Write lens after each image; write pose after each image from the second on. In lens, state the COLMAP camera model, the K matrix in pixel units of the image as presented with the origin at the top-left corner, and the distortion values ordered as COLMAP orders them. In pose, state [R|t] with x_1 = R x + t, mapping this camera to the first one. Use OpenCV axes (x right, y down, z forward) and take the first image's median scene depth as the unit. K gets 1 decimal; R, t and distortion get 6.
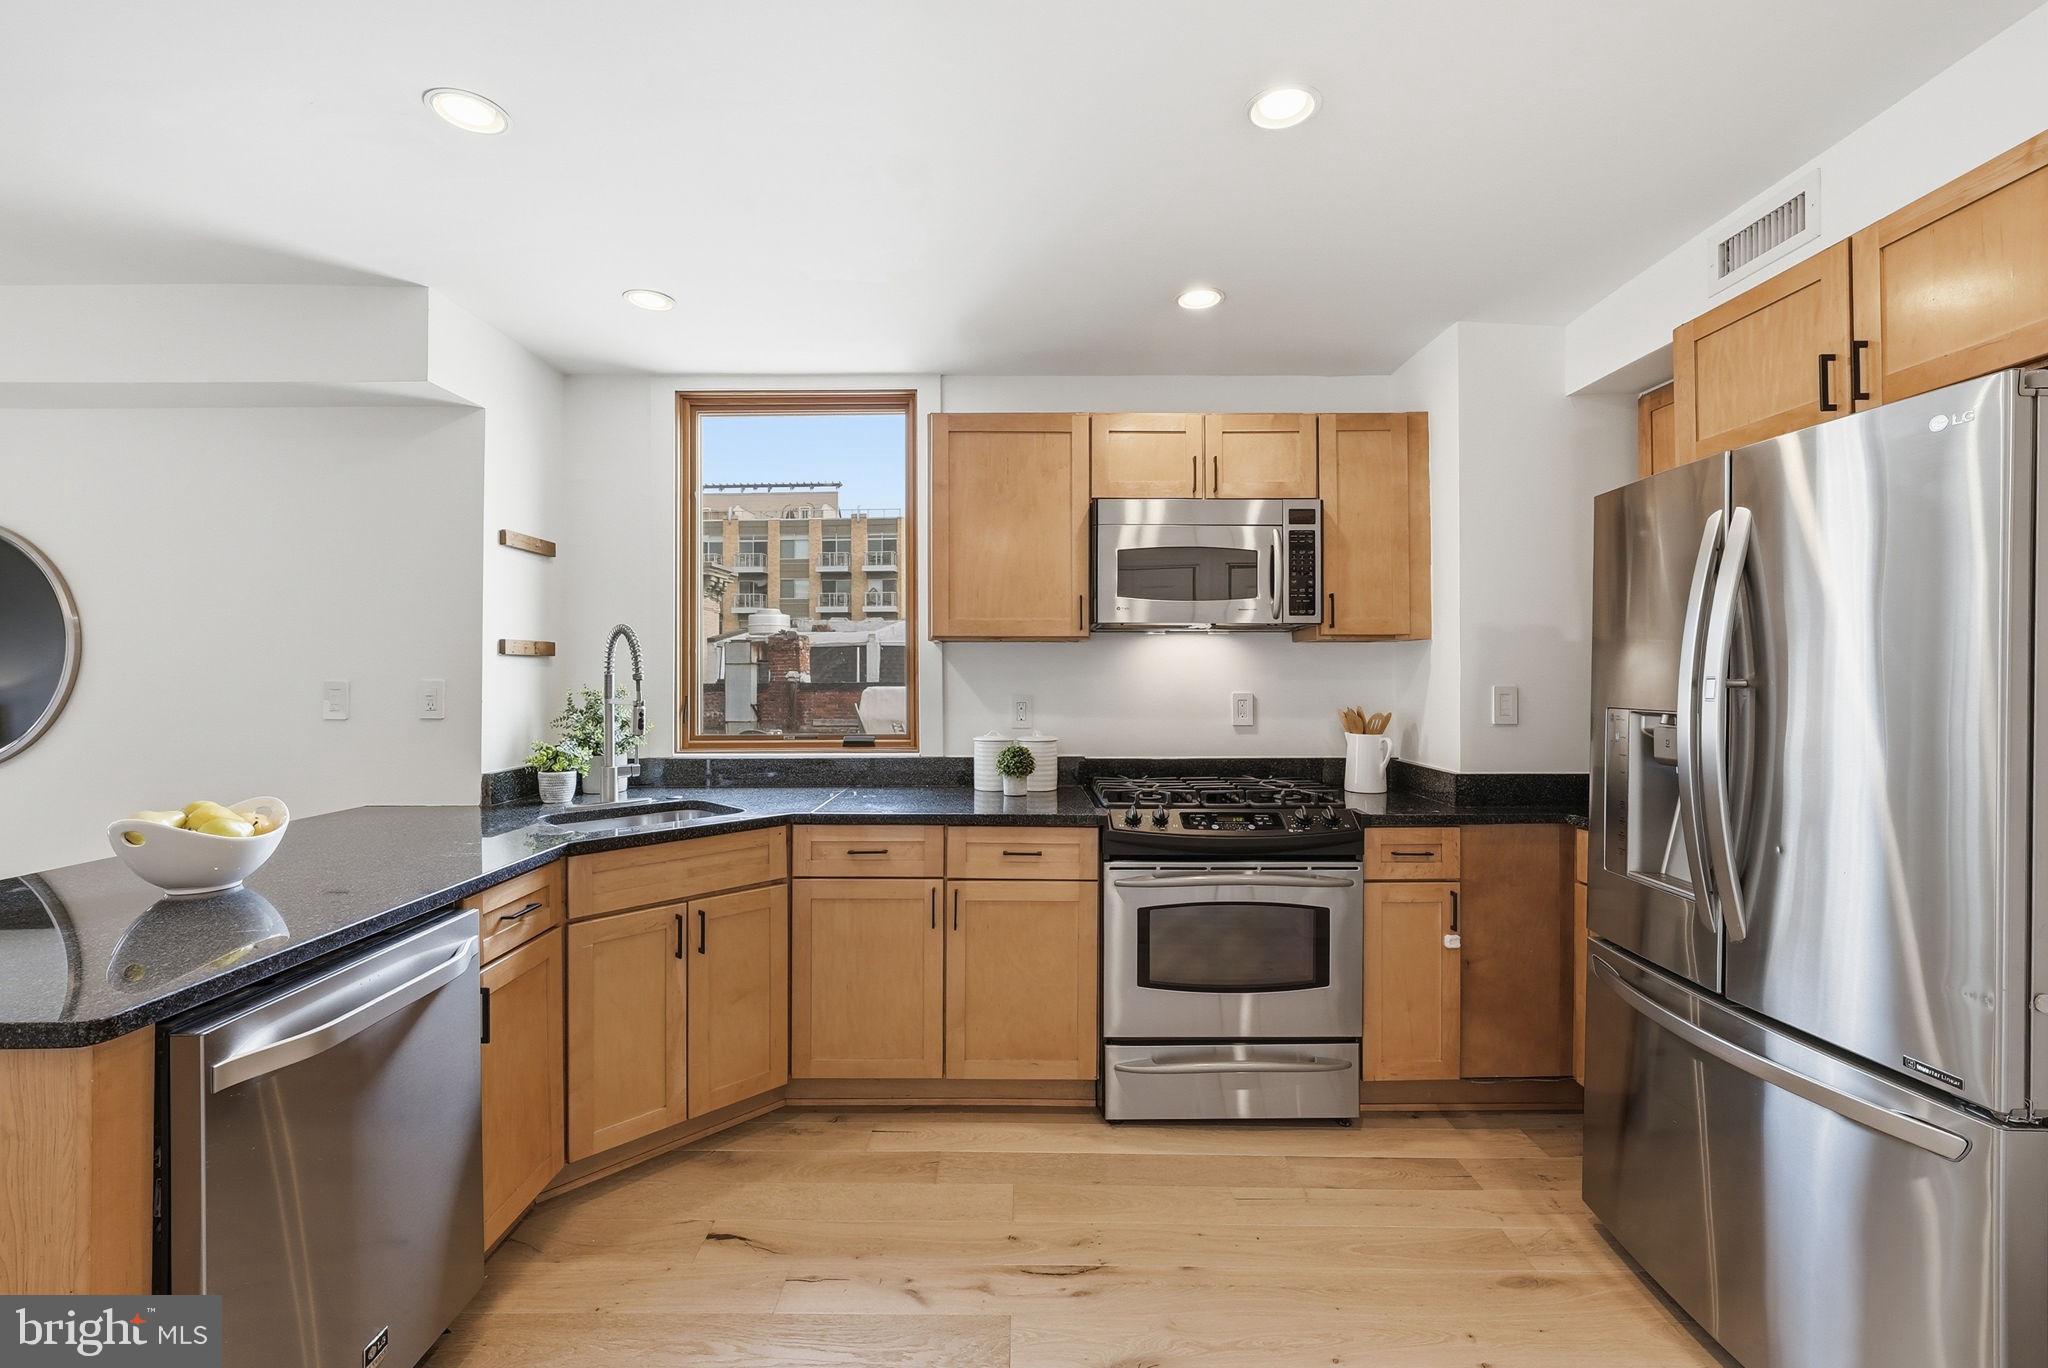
lens RADIAL K [[864.0, 0, 1020.6], [0, 864.0, 671.1], [0, 0, 1]] dist [-0.012979, 0.003921]
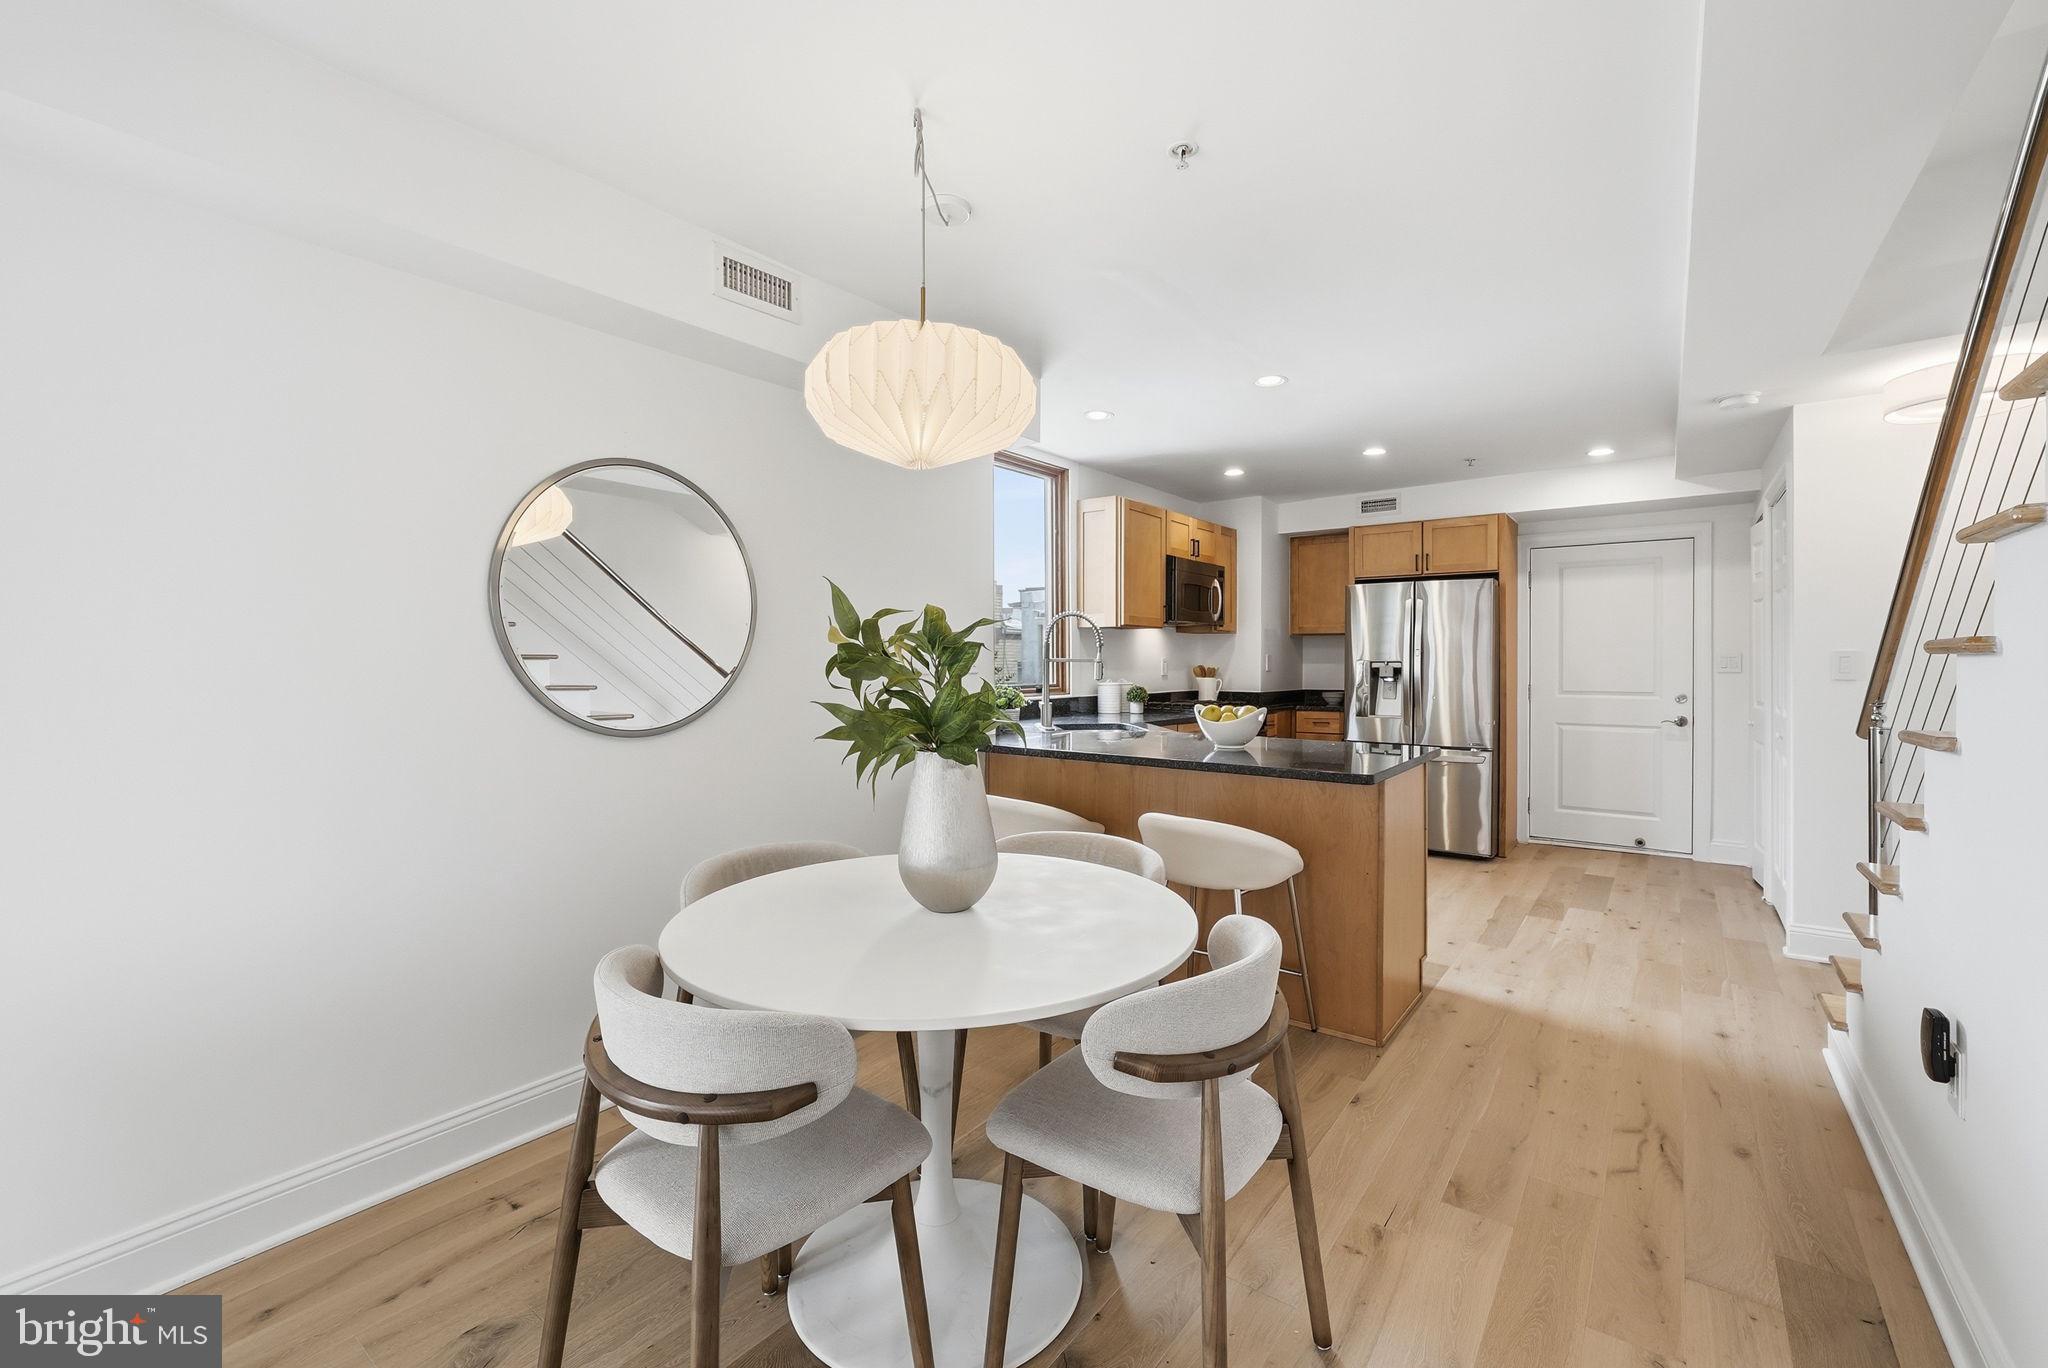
lens RADIAL K [[864.0, 0, 1019.7], [0, 864.0, 666.3], [0, 0, 1]] dist [-0.012979, 0.003921]
pose [[0.607426, -0.004877, 0.794361, -1.828113], [-0.004758, 0.999941, 0.009777, 0.031758], [-0.794362, -0.009719, 0.607367, 0.115160]]
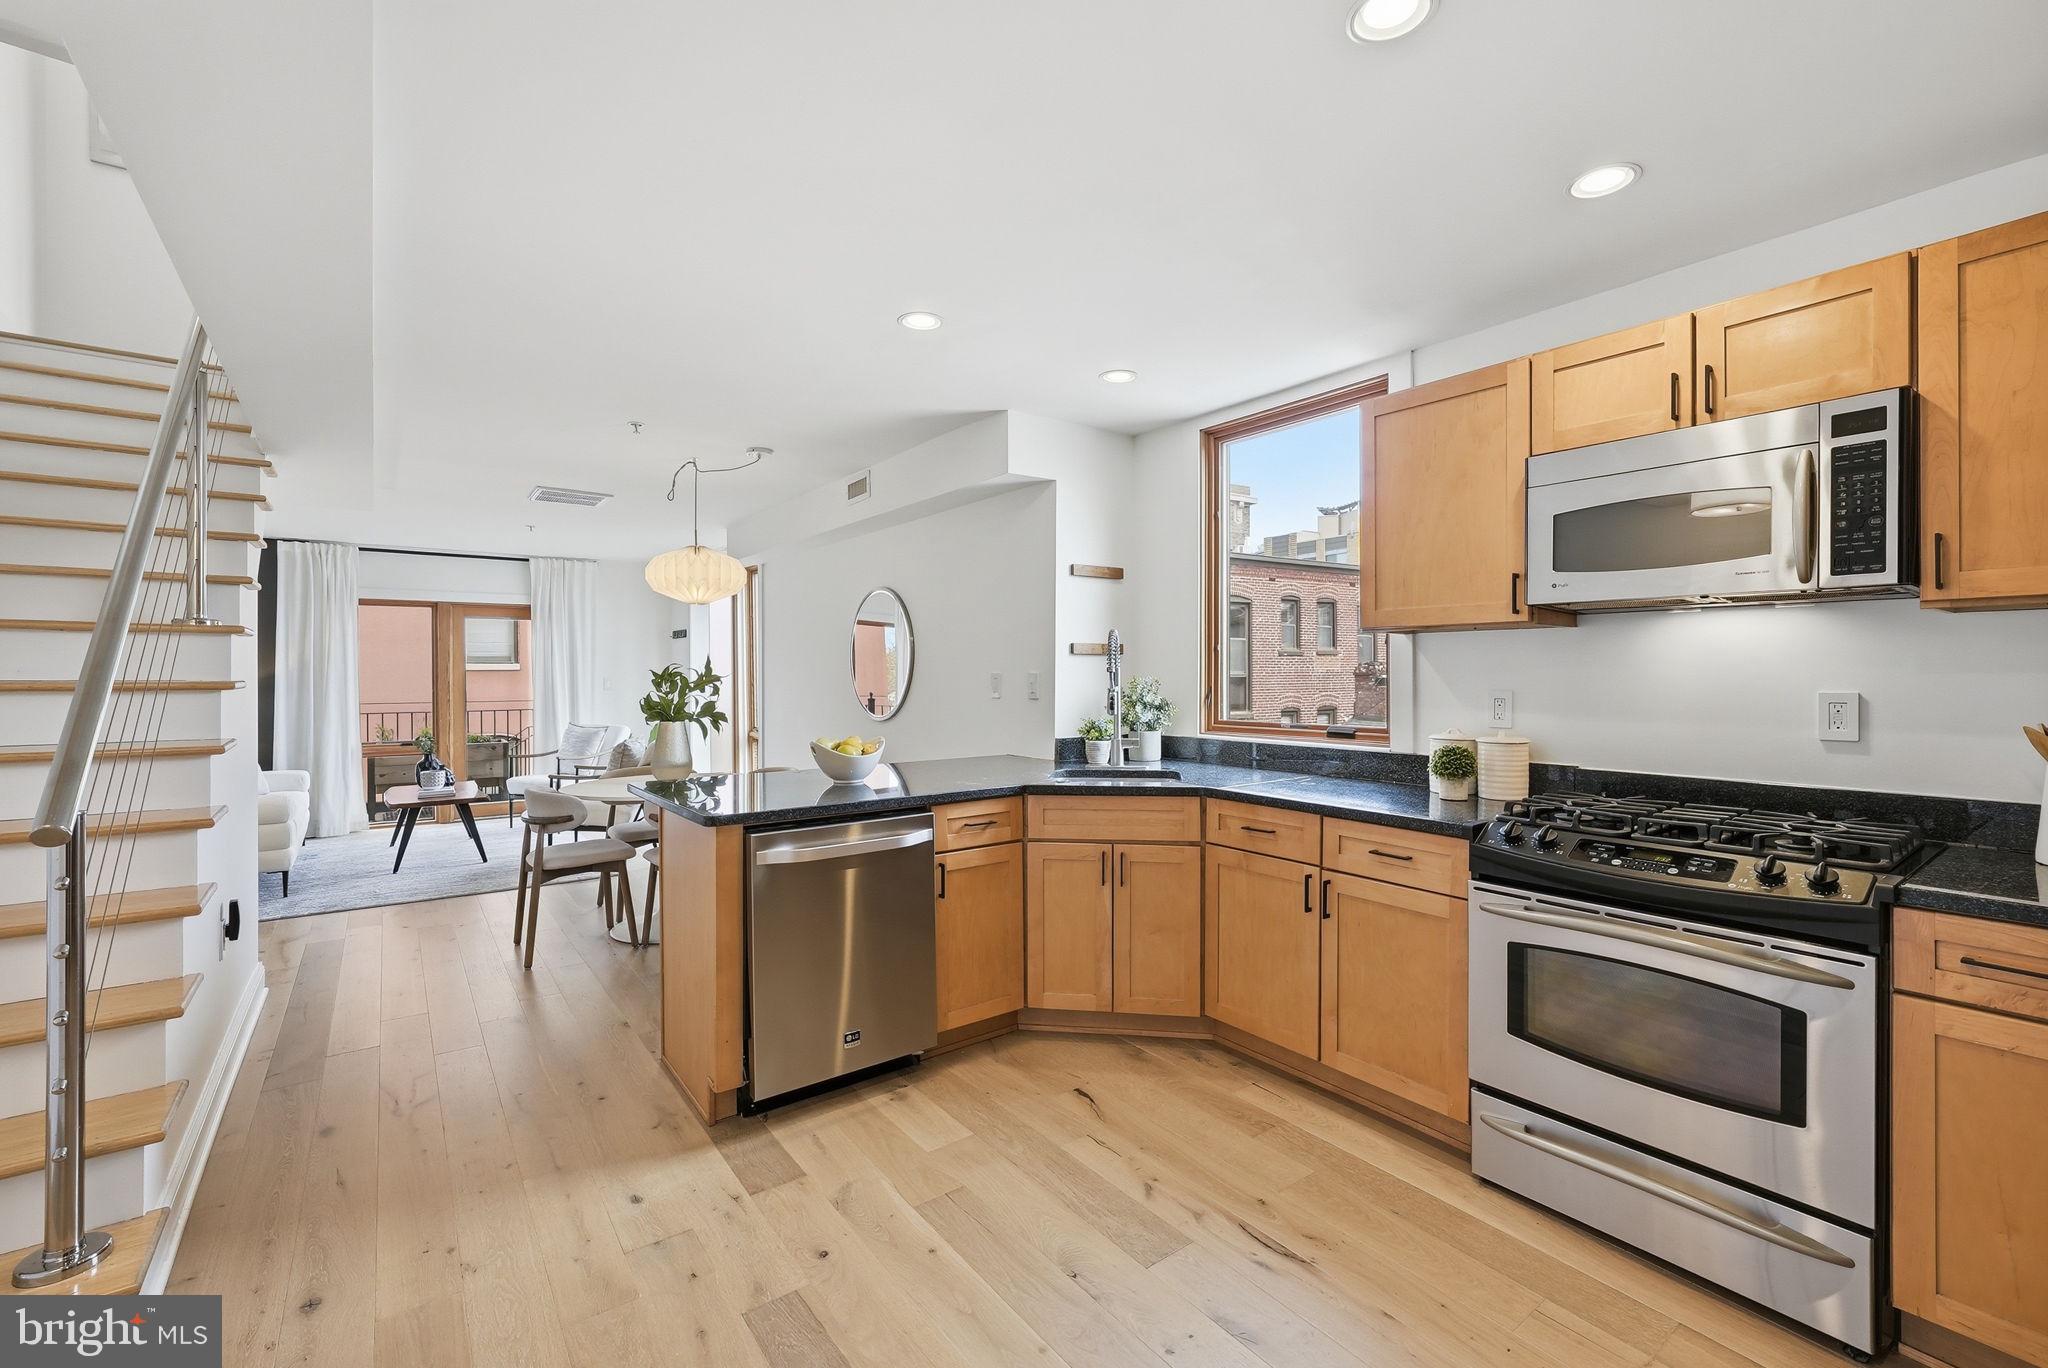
lens RADIAL K [[864.0, 0, 1031.6], [0, 864.0, 680.5], [0, 0, 1]] dist [-0.012979, 0.003921]
pose [[0.599441, 0.007726, -0.800381, 0.520762], [0.005154, 0.999895, 0.013512, 0.004490], [0.800402, -0.012225, 0.599339, 0.119683]]
